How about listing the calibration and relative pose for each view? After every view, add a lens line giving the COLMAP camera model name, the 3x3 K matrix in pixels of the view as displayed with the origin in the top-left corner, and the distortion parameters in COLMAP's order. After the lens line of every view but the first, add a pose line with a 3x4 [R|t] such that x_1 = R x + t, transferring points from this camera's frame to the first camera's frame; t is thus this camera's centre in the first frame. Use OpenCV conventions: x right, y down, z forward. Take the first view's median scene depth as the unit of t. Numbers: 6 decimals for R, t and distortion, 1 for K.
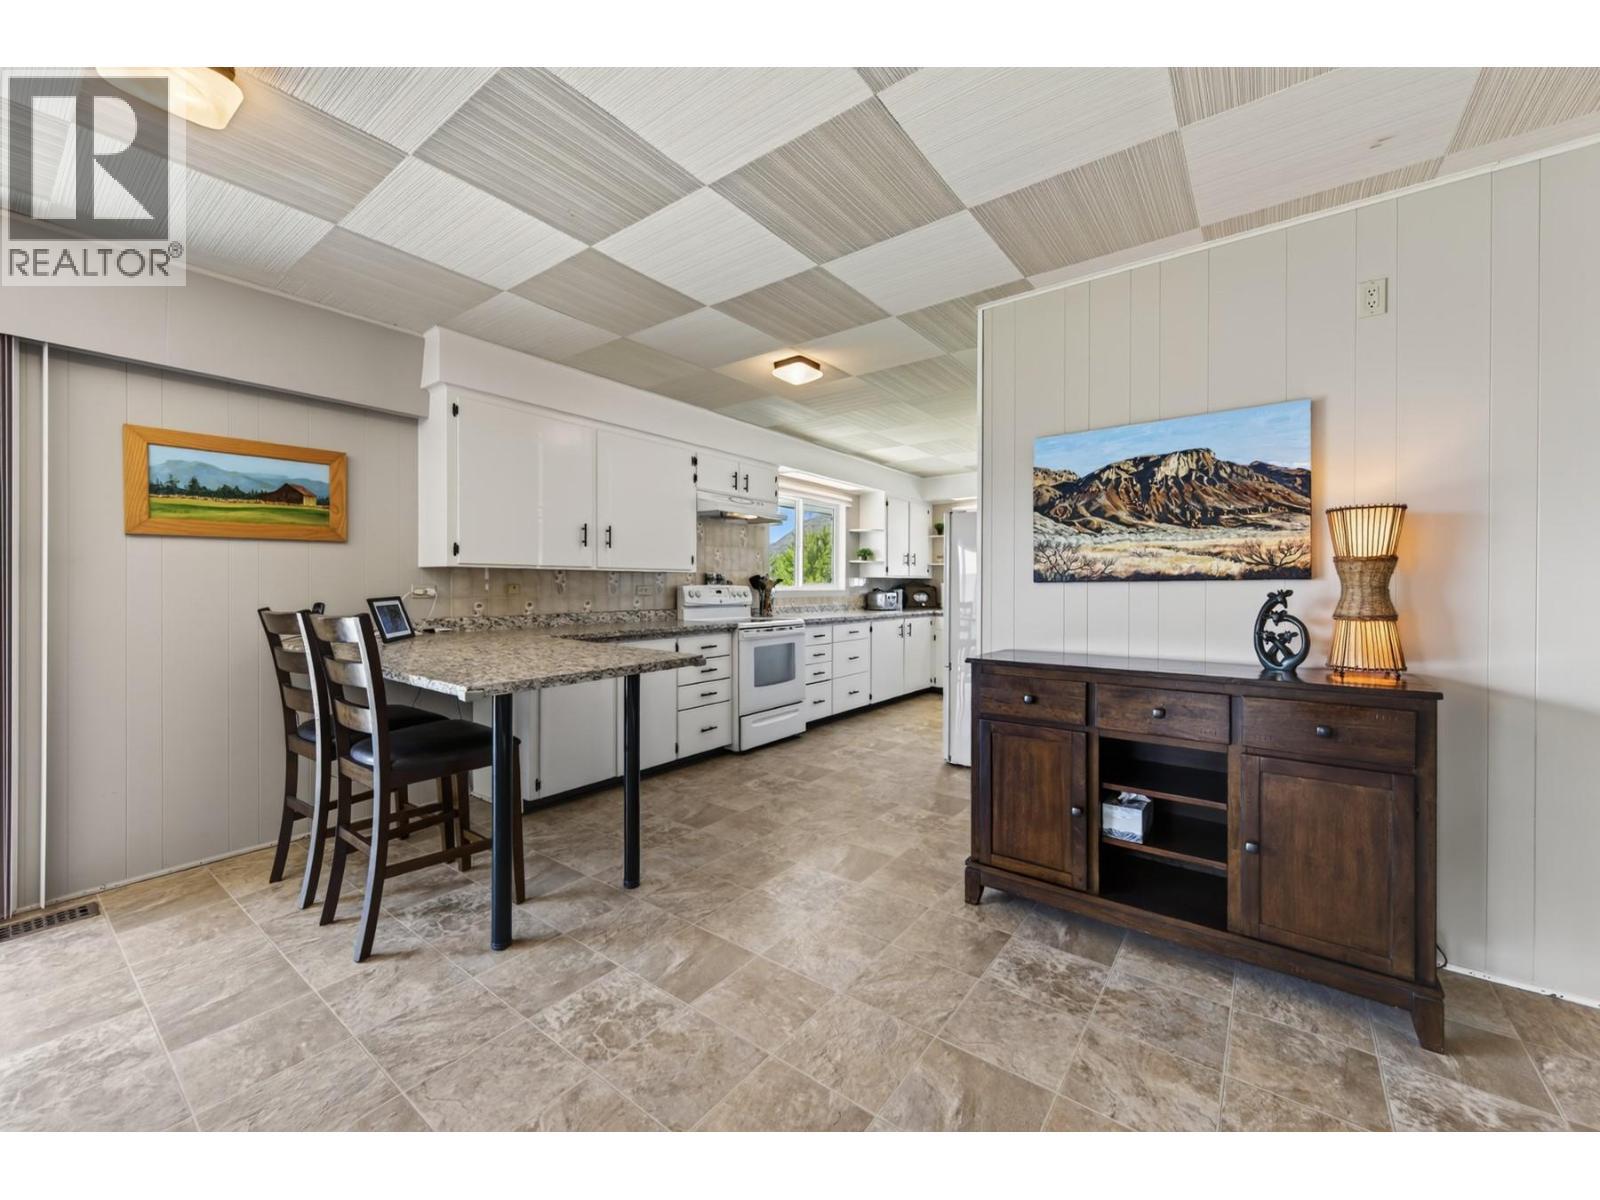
lens RADIAL K [[619.8, 0, 800.0], [0, 619.8, 600.0], [0, 0, 1]] dist [0.001072, 0.000169]
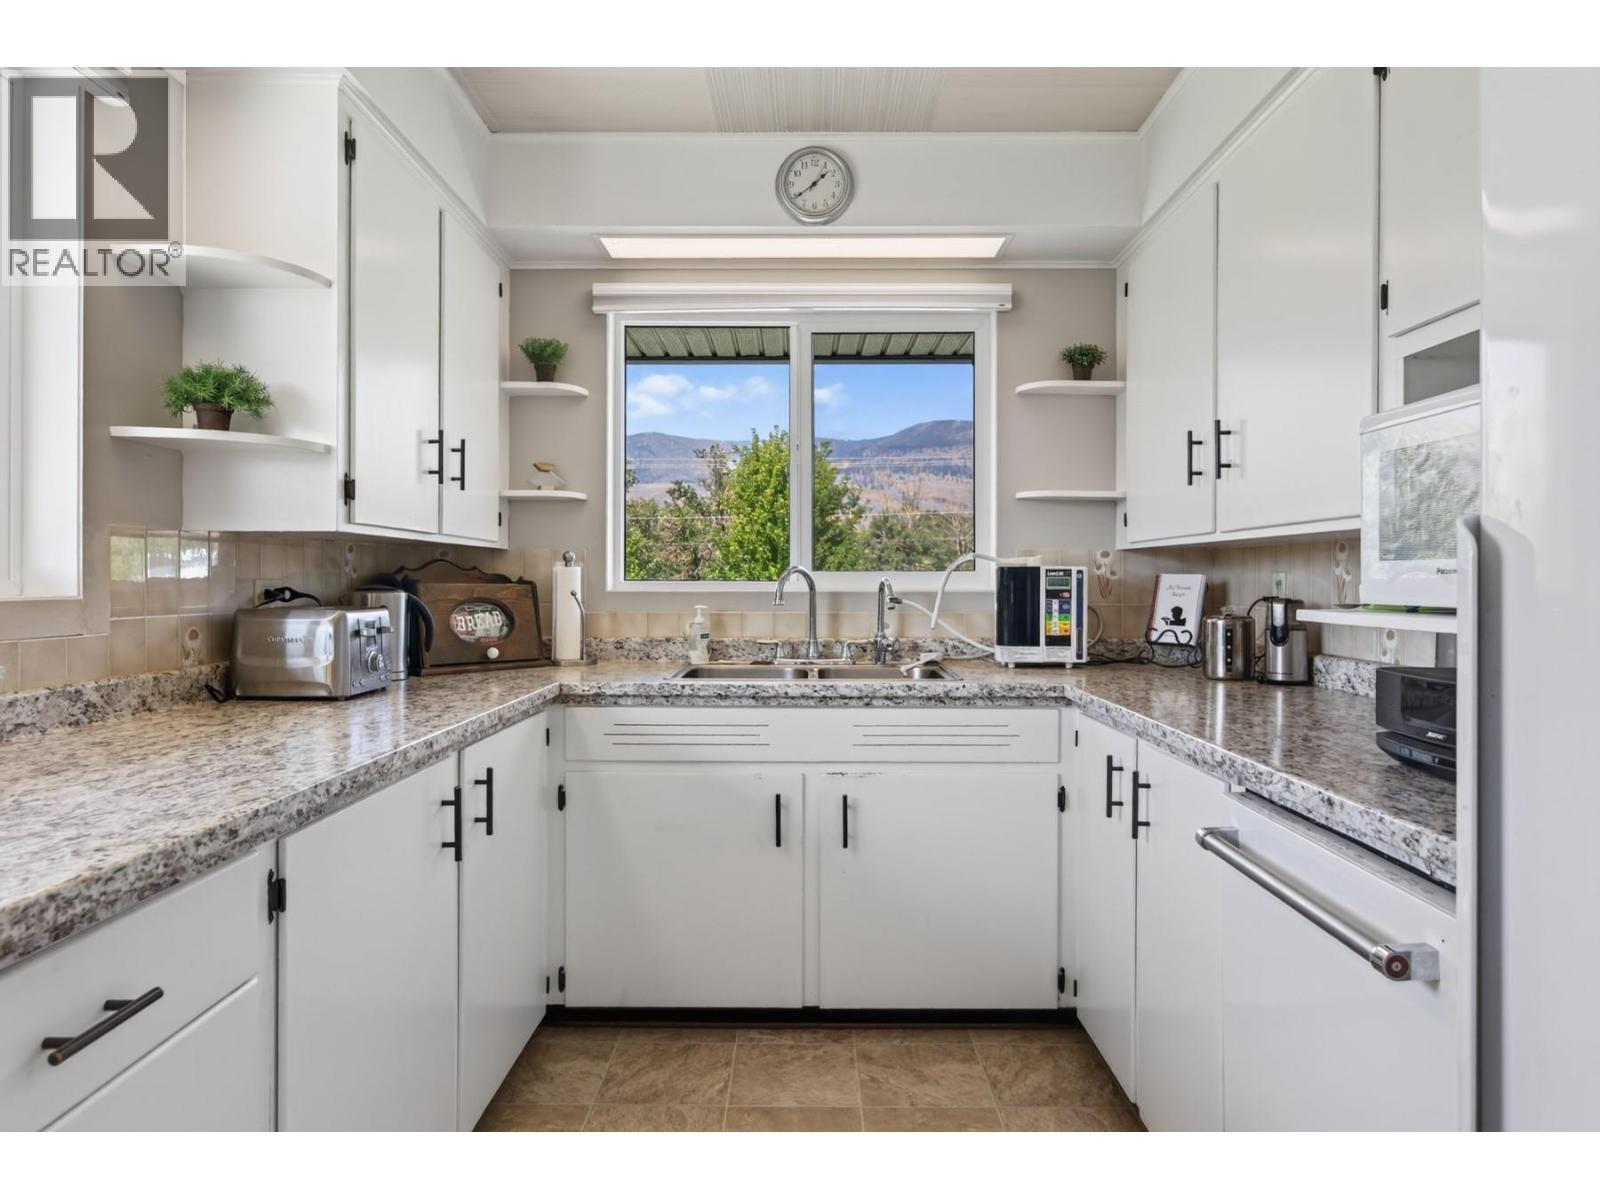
lens RADIAL K [[988.8, 0, 802.1], [0, 988.8, 576.1], [0, 0, 1]] dist [0.001556, 0.000200]
pose [[0.798190, 0.000649, 0.602405, 0.067284], [0.015112, 0.999663, -0.021100, -0.014106], [-0.602216, 0.025945, 0.797911, 0.671717]]
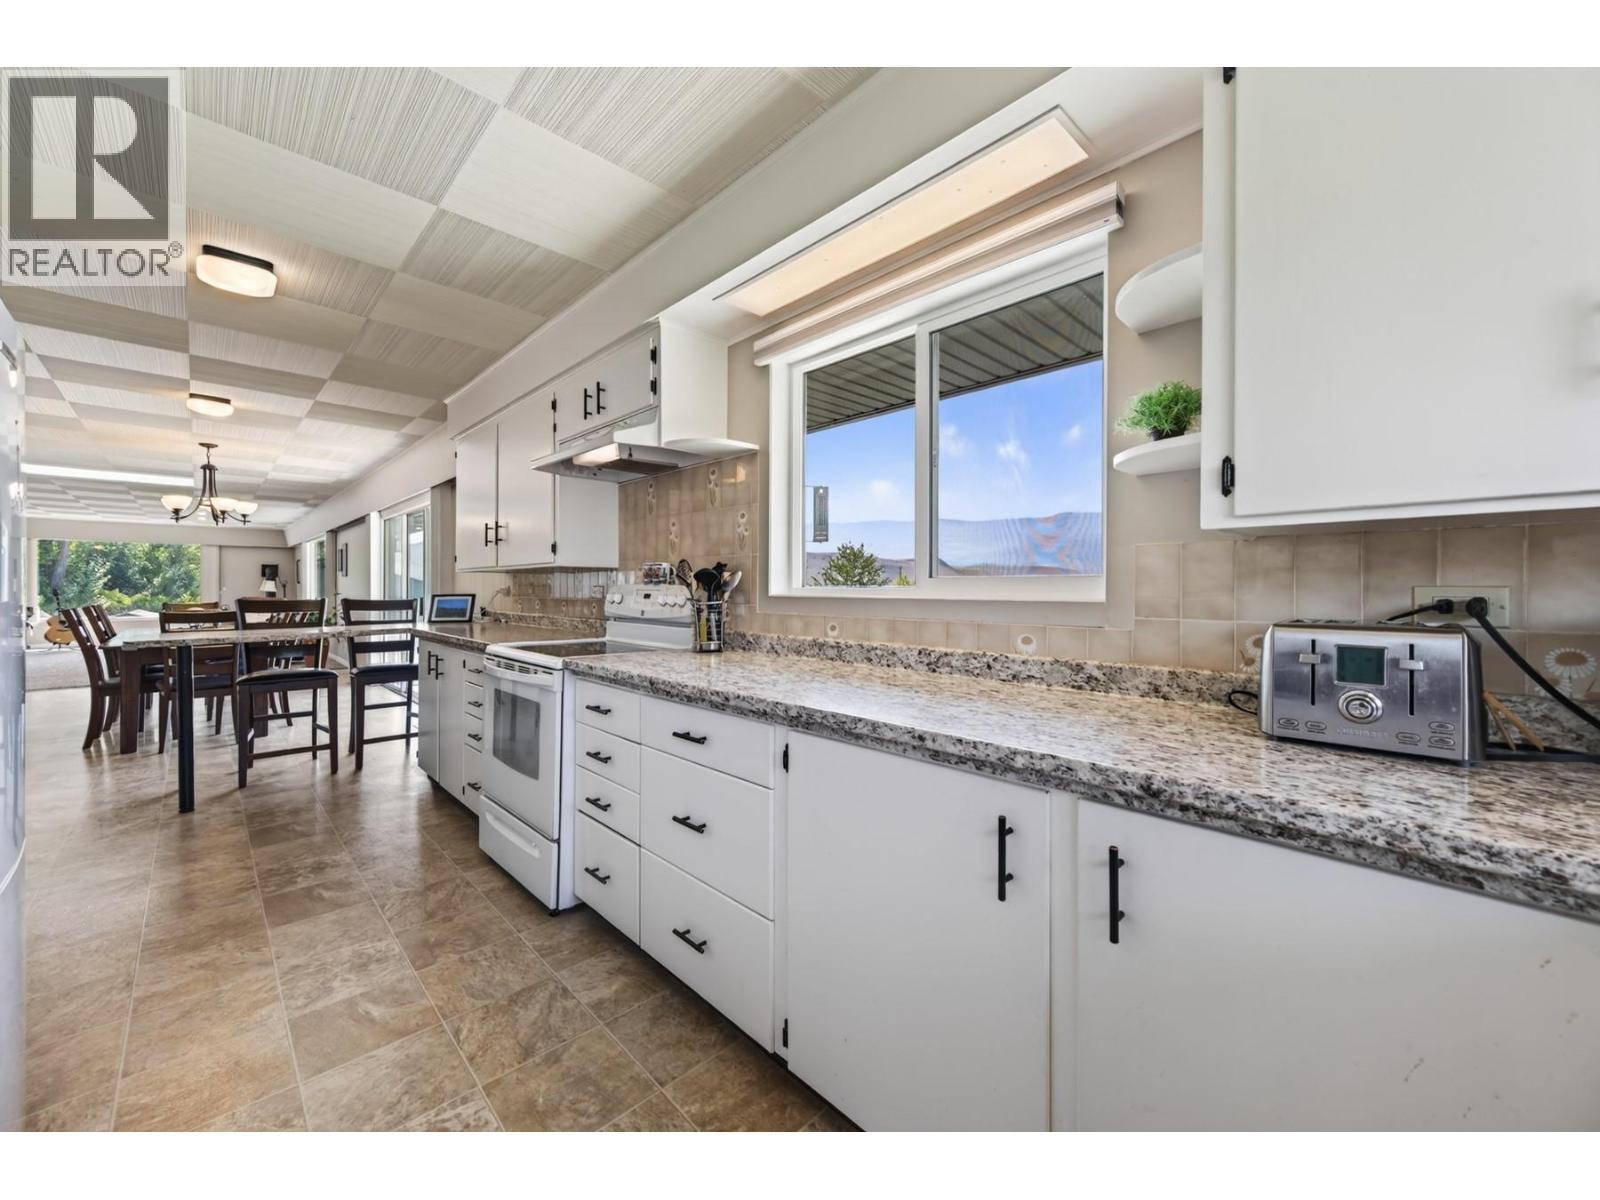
lens RADIAL K [[619.8, 0, 800.0], [0, 619.8, 600.0], [0, 0, 1]] dist [0.001072, 0.000169]
pose [[-0.144574, 0.010588, -0.989437, 0.315941], [-0.028519, 0.999483, 0.014862, -0.016889], [0.989083, 0.030367, -0.144198, 0.925963]]
